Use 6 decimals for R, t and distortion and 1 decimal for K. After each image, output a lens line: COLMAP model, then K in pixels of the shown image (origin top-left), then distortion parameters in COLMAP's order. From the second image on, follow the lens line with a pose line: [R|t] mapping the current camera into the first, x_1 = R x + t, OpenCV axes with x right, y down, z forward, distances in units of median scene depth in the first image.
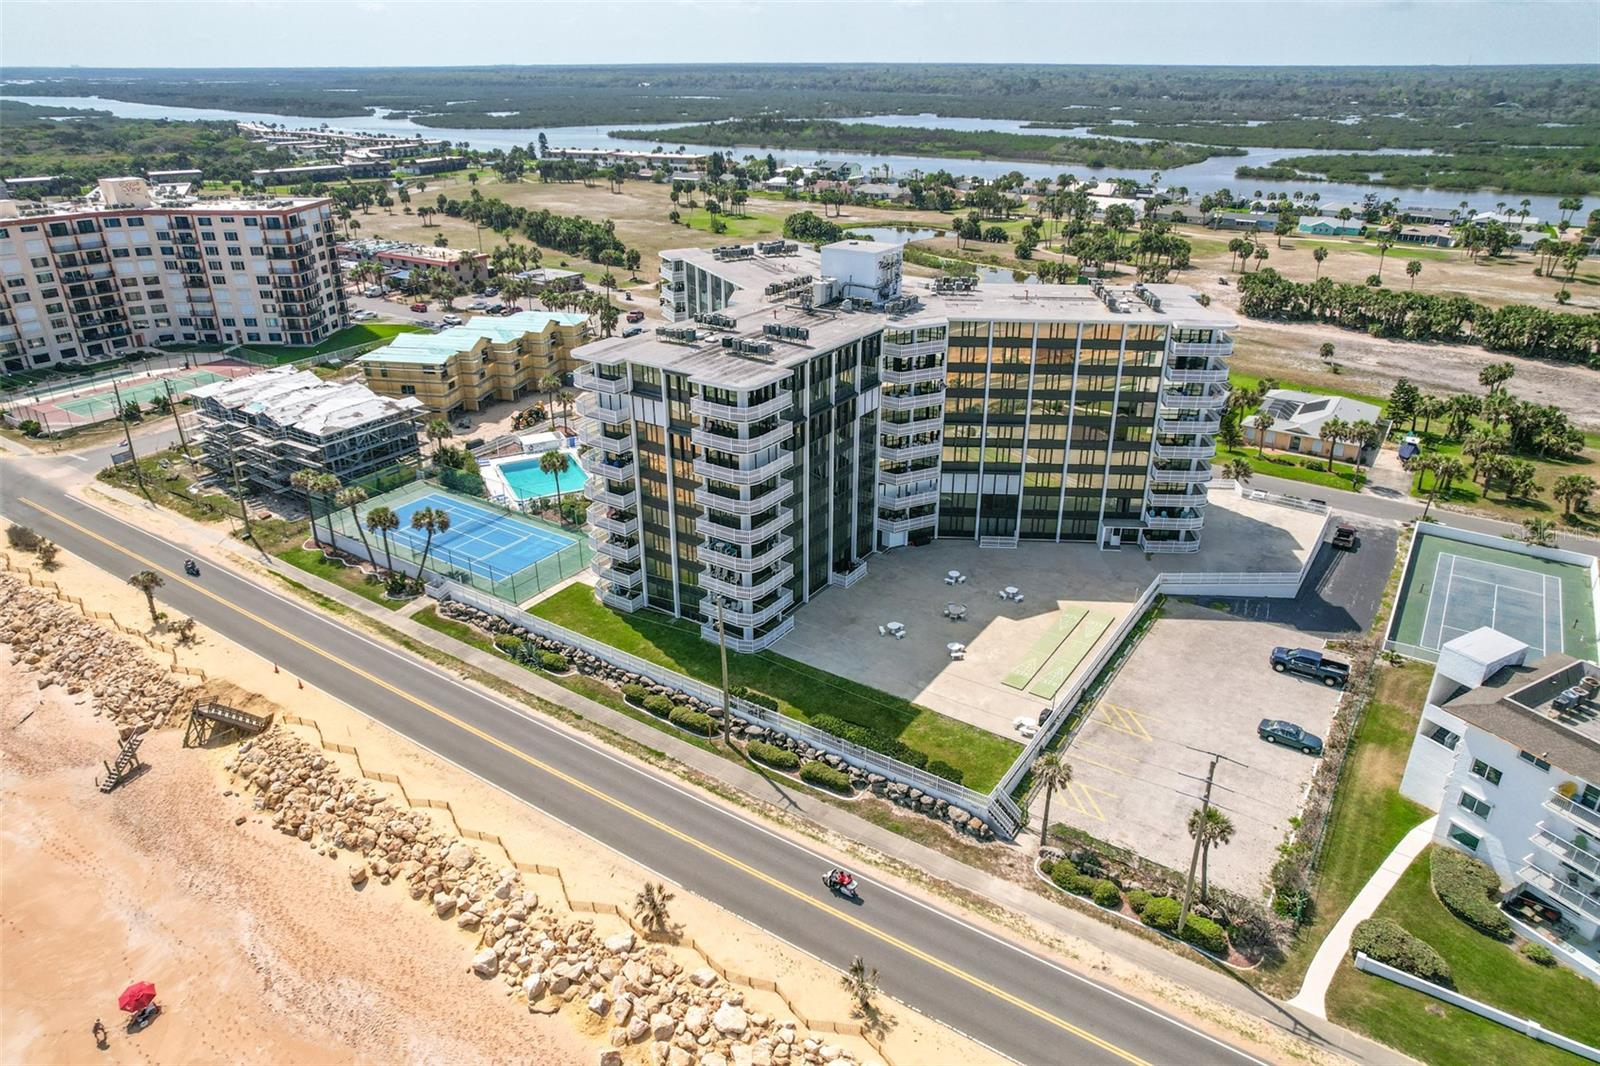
lens RADIAL K [[1022.3, 0, 802.8], [0, 1022.3, 525.3], [0, 0, 1]] dist [-0.074765, 0.071625]
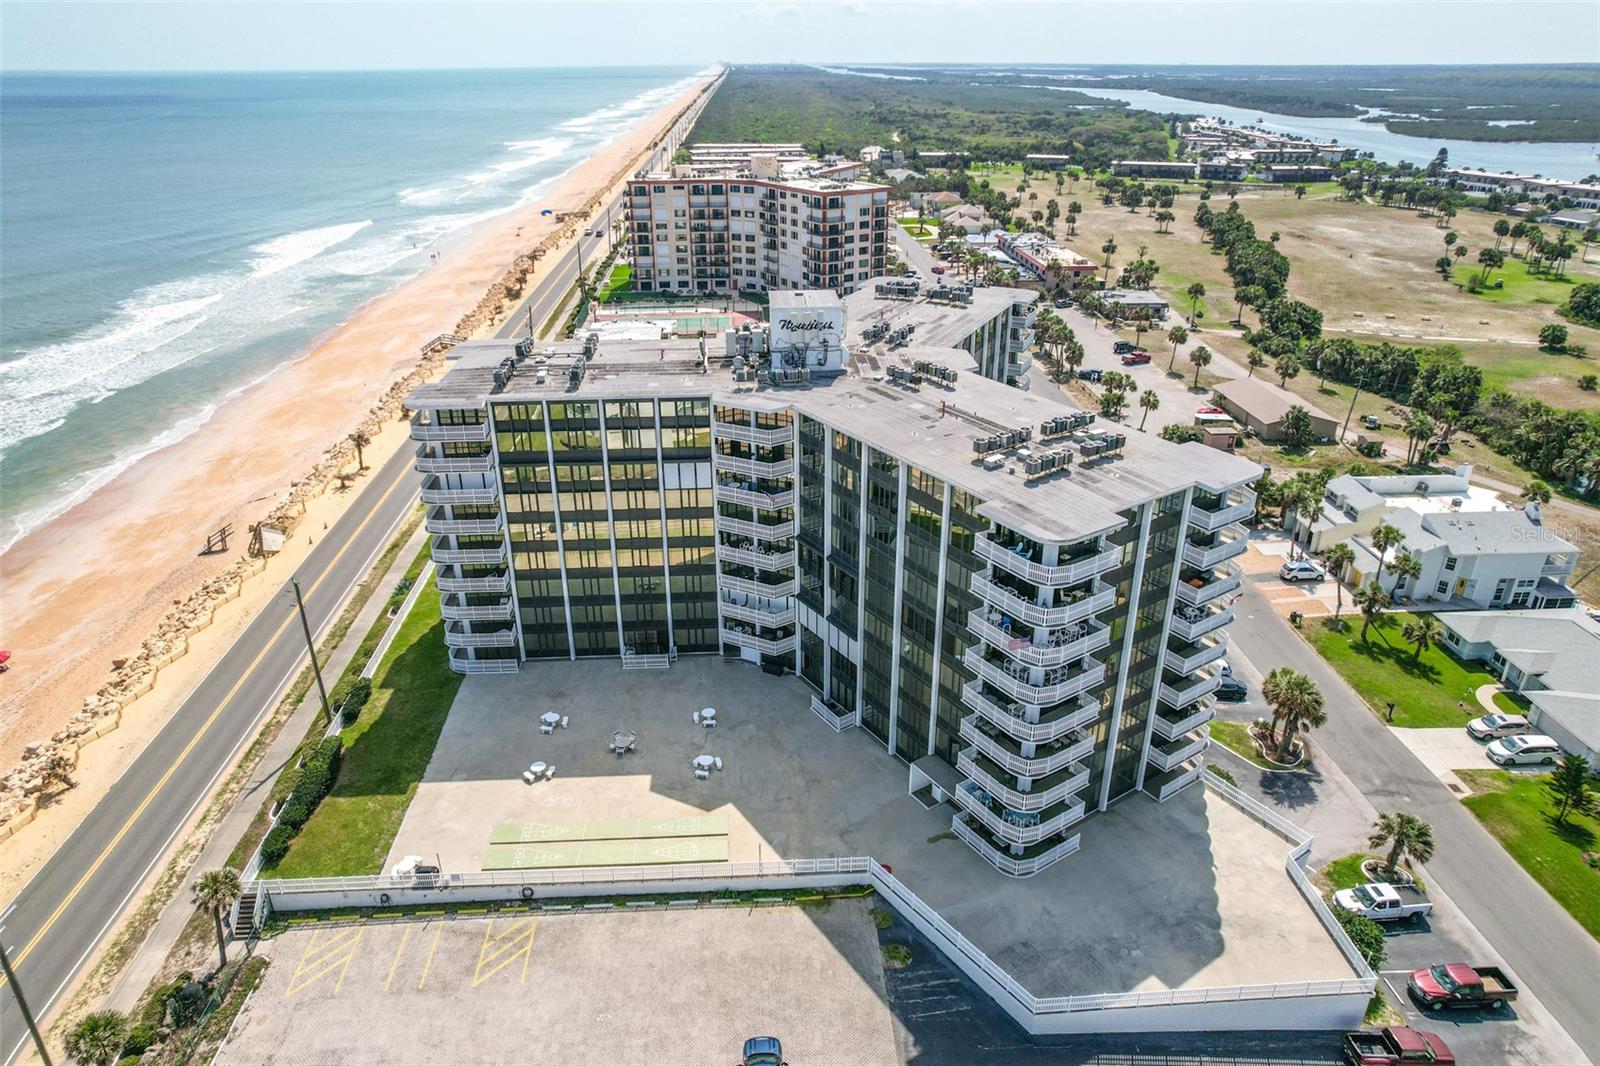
lens RADIAL K [[1022.3, 0, 802.8], [0, 1022.3, 525.3], [0, 0, 1]] dist [-0.074765, 0.071625]
pose [[0.607053, 0.332349, -0.721824, 0.739865], [-0.330666, 0.931613, 0.150853, -0.240388], [0.722597, 0.147107, 0.675435, 0.504628]]
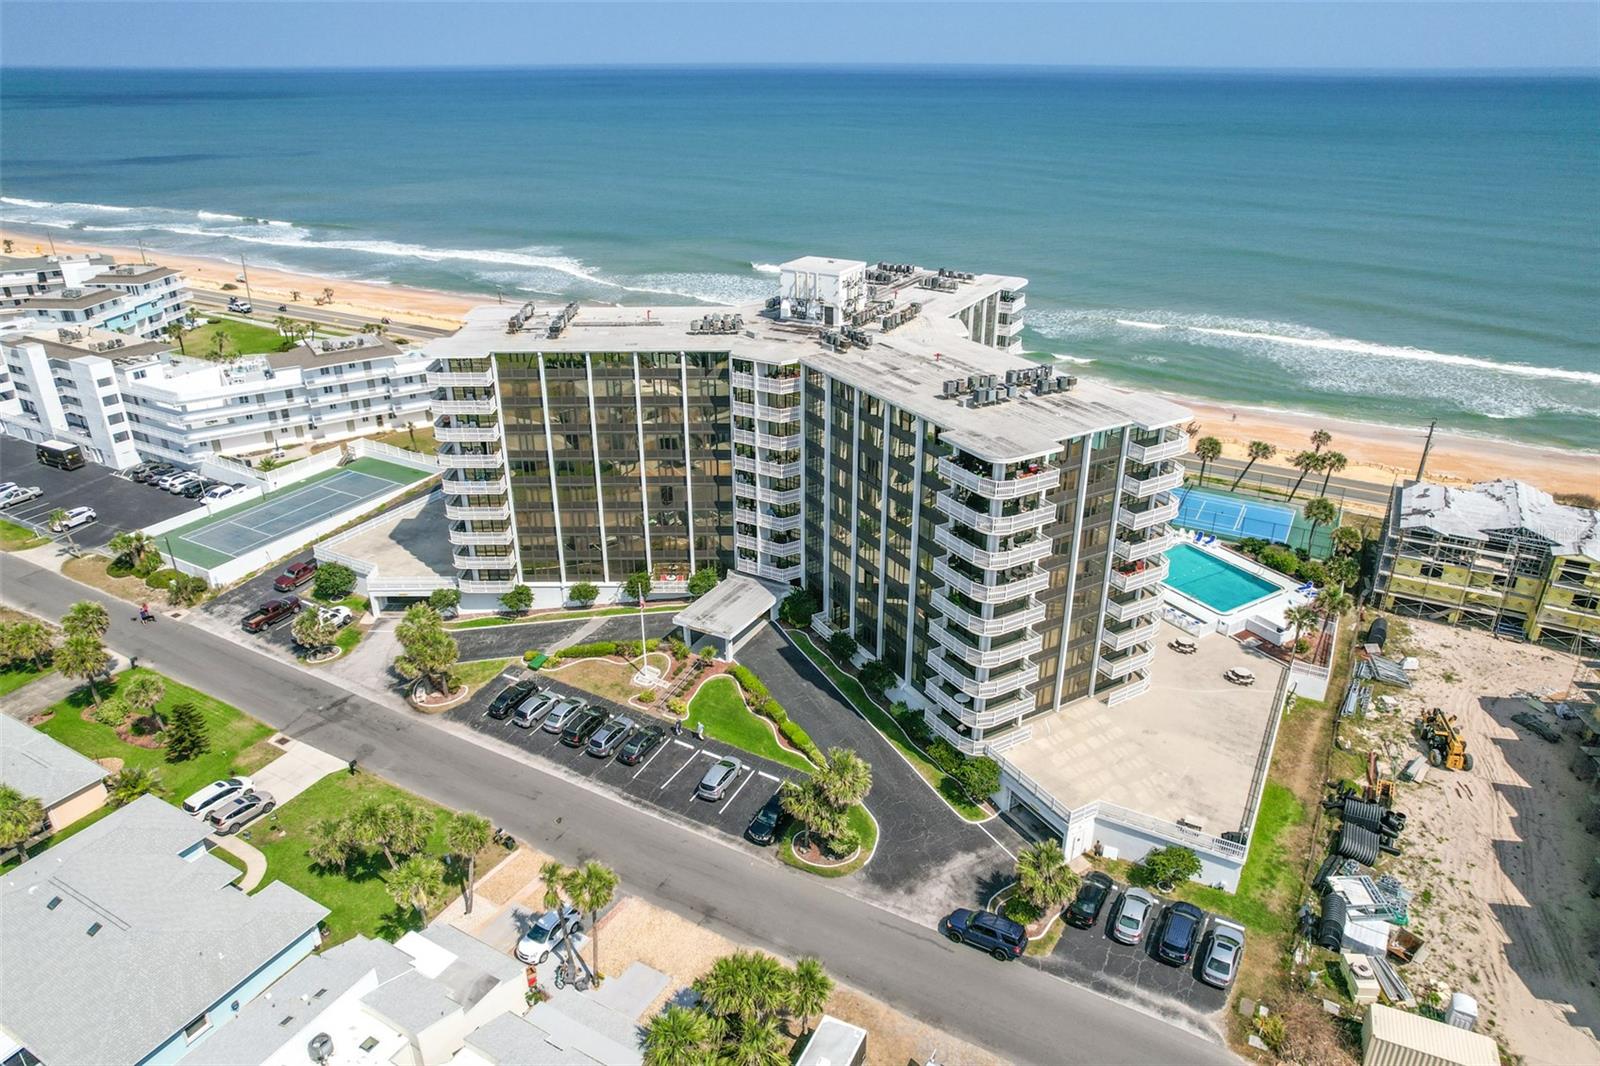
lens RADIAL K [[1037.1, 0, 801.6], [0, 1037.1, 528.4], [0, 0, 1]] dist [-0.075925, 0.072402]
pose [[-0.996727, 0.033490, -0.073583, 0.166875], [-0.034156, 0.650505, 0.758734, -0.890340], [0.073276, 0.758763, -0.647232, 1.907689]]
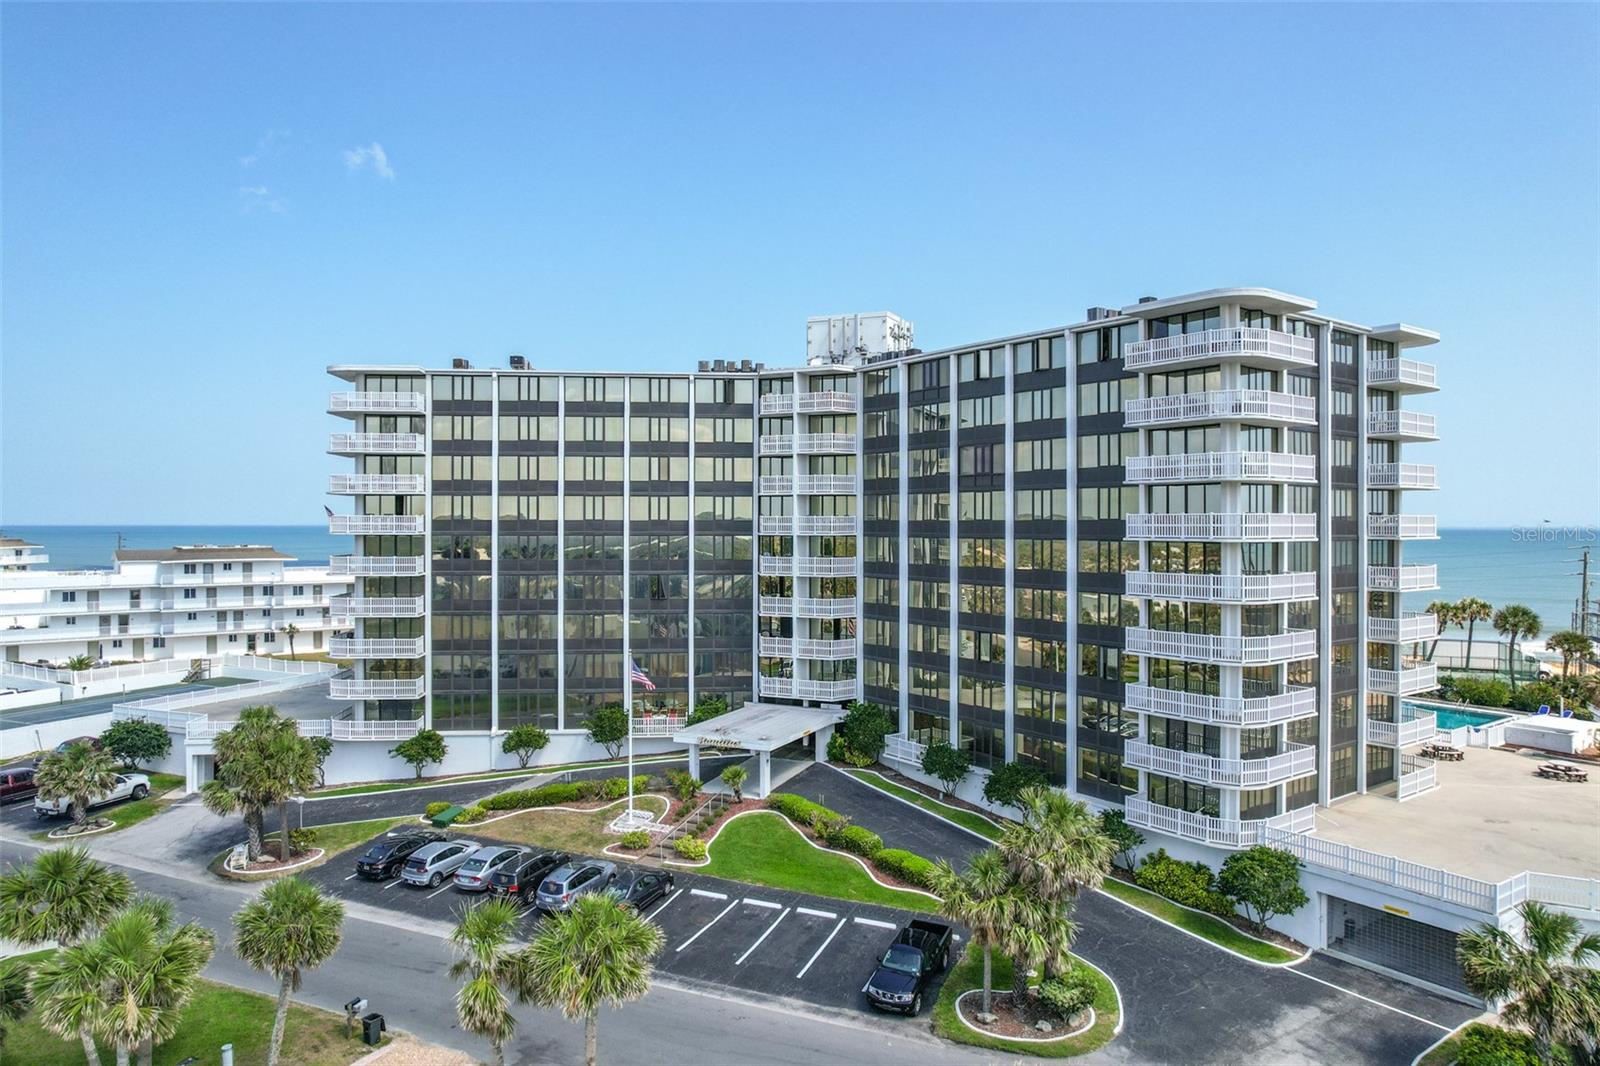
lens RADIAL K [[1032.9, 0, 802.0], [0, 1032.9, 526.3], [0, 0, 1]] dist [-0.085227, 0.084920]
pose [[-0.985464, -0.001225, -0.169882, 0.245678], [-0.072934, 0.906186, 0.416543, -0.477728], [0.153435, 0.422878, -0.893102, 1.842720]]
